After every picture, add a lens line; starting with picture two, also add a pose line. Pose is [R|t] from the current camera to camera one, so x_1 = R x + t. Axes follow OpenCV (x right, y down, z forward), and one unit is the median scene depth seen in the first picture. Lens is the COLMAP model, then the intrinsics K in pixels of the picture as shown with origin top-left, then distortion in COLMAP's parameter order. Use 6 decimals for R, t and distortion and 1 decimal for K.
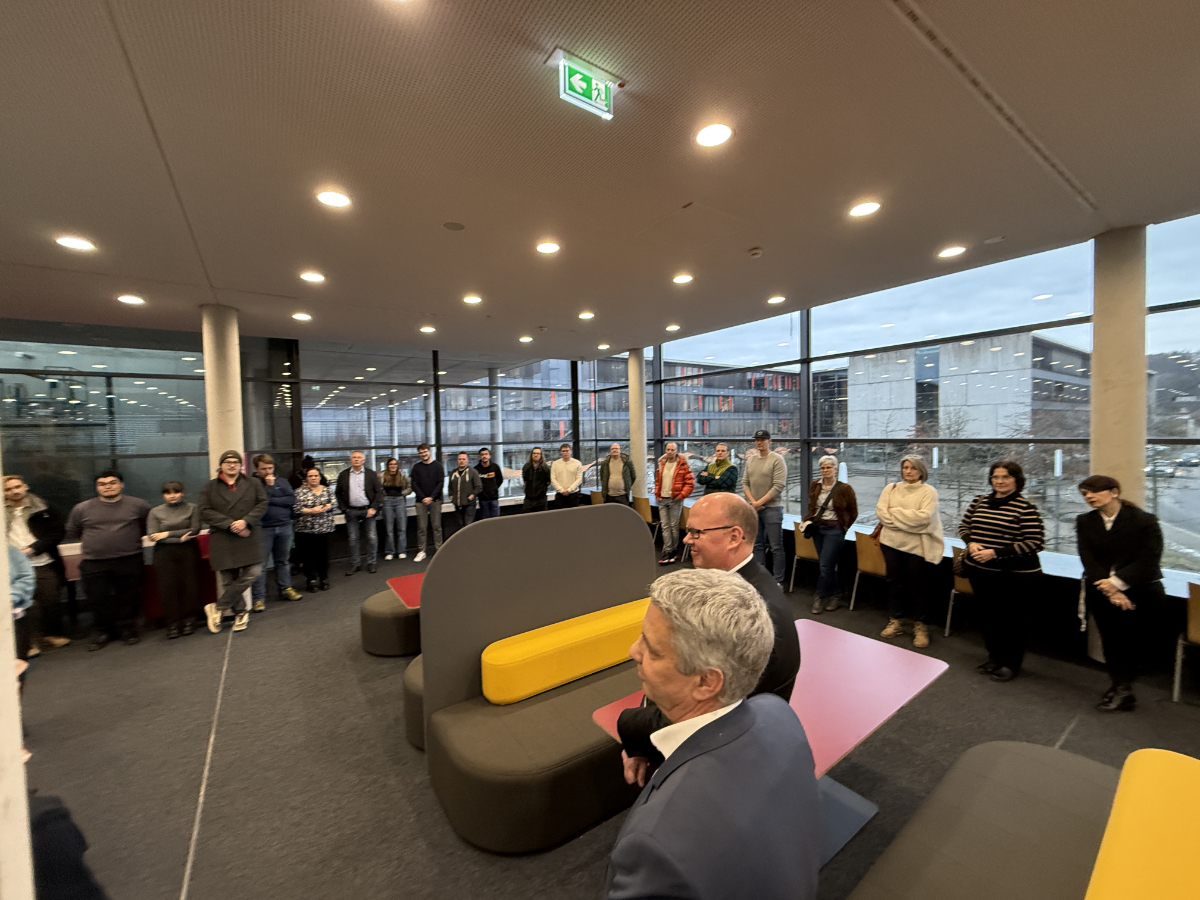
lens RADIAL K [[476.0, 0, 600.0], [0, 476.0, 450.0], [0, 0, 1]] dist [0.009235, -0.000024]
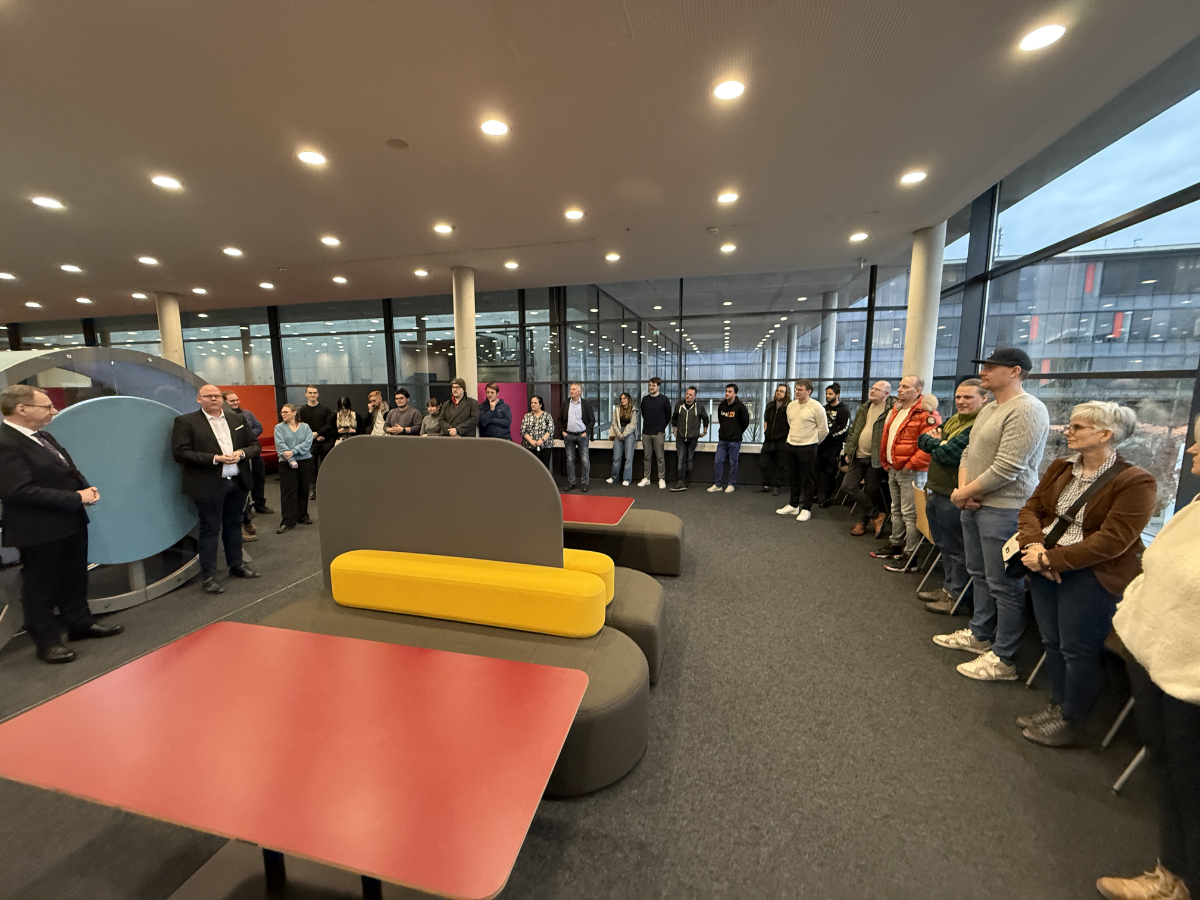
lens RADIAL K [[476.0, 0, 600.0], [0, 476.0, 450.0], [0, 0, 1]] dist [0.009235, -0.000024]
pose [[0.644606, 0.135080, -0.752487, 0.413478], [-0.036507, 0.988583, 0.146189, -0.011395], [0.763643, -0.066763, 0.642178, 0.307152]]
